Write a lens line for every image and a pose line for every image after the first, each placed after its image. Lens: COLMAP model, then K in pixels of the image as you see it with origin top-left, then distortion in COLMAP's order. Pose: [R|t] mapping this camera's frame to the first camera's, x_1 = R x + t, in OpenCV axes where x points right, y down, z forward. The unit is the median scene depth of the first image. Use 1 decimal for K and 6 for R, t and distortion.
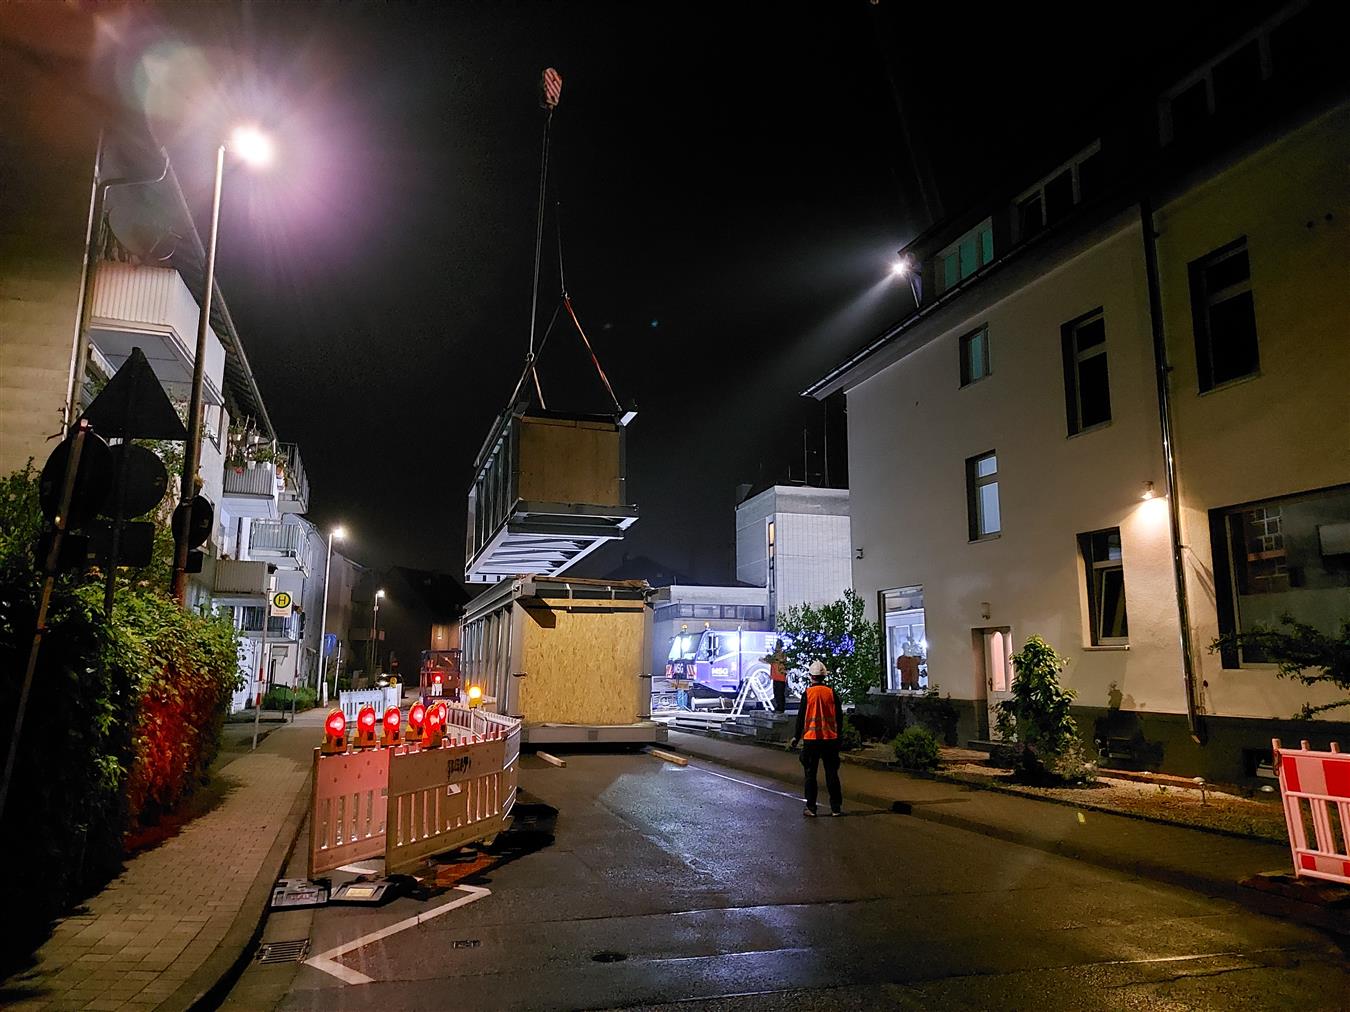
lens RADIAL K [[961.2, 0, 681.9], [0, 961.2, 494.0], [0, 0, 1]] dist [0.072906, -0.078916]
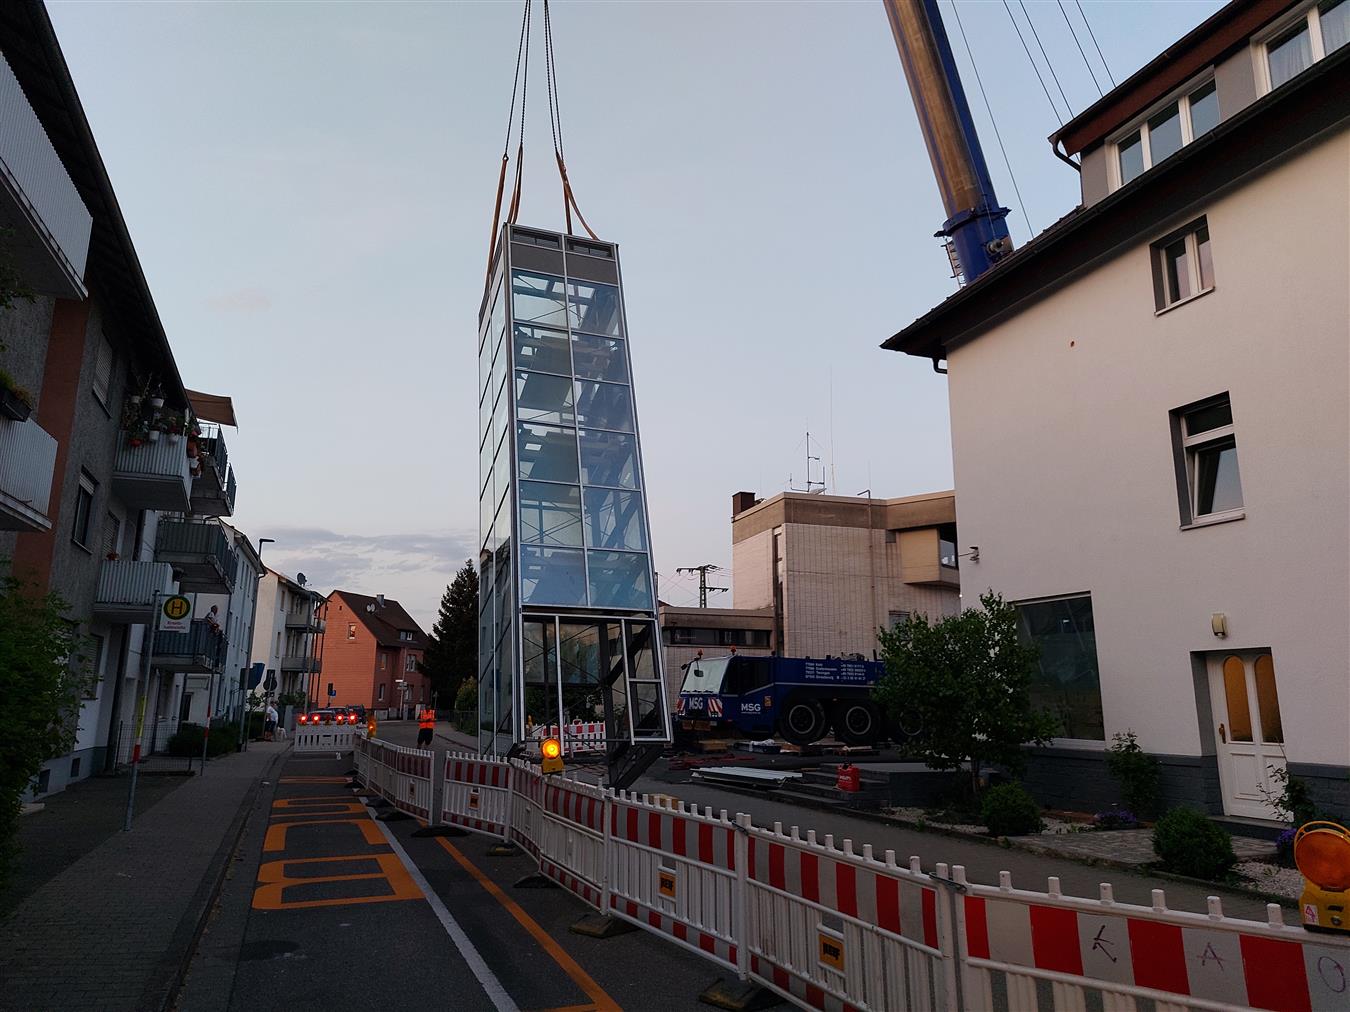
lens RADIAL K [[978.6, 0, 674.1], [0, 978.6, 483.3], [0, 0, 1]] dist [0.039845, -0.001626]
pose [[0.998975, 0.009244, 0.044313, -0.071432], [-0.007445, 0.999148, -0.040597, 0.036011], [-0.044651, 0.040225, 0.998192, 0.215655]]
